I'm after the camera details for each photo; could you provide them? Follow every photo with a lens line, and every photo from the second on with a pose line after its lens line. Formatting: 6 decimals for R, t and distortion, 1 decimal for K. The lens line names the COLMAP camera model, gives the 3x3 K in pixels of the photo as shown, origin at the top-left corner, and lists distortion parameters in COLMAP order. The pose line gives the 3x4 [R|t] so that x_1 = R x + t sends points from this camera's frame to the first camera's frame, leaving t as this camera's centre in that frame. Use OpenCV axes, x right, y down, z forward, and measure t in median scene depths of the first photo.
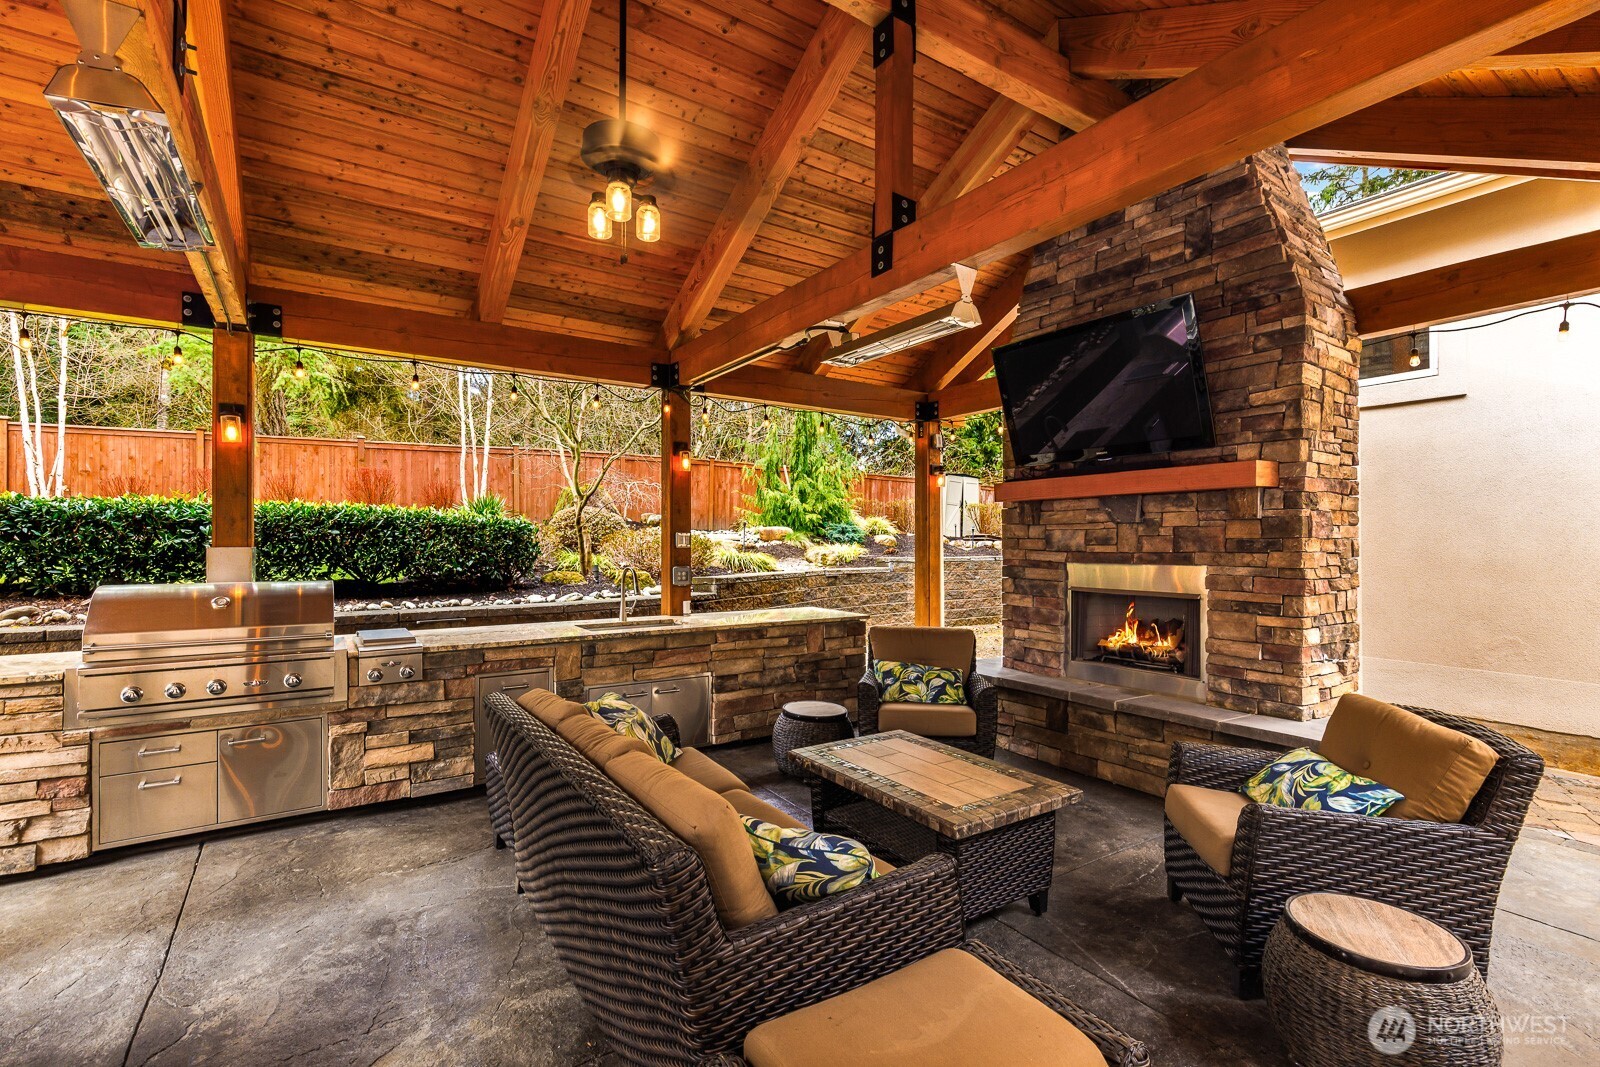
lens RADIAL K [[731.9, 0, 797.7], [0, 731.9, 540.6], [0, 0, 1]] dist [0.004930, -0.000021]
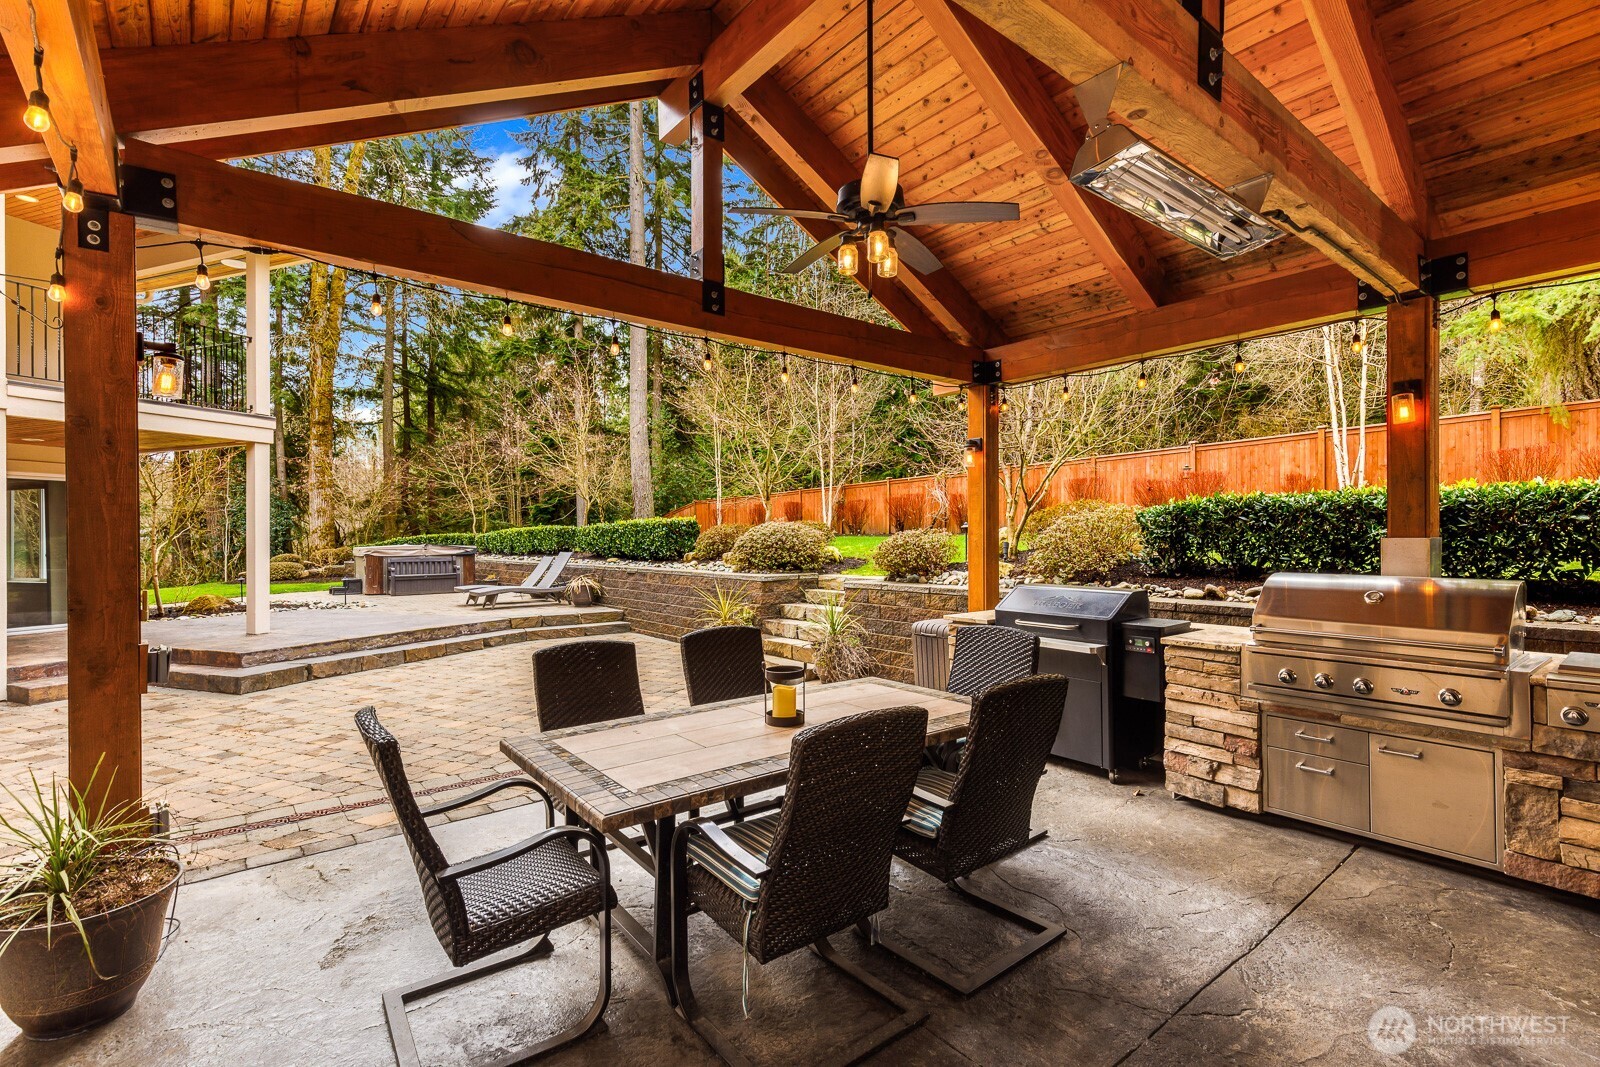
lens RADIAL K [[731.9, 0, 795.2], [0, 731.9, 532.2], [0, 0, 1]] dist [0.004930, -0.000021]
pose [[0.087745, -0.004525, -0.996133, 0.078467], [0.008652, 0.999955, -0.003781, -0.001082], [0.996105, -0.008287, 0.087780, 0.176444]]
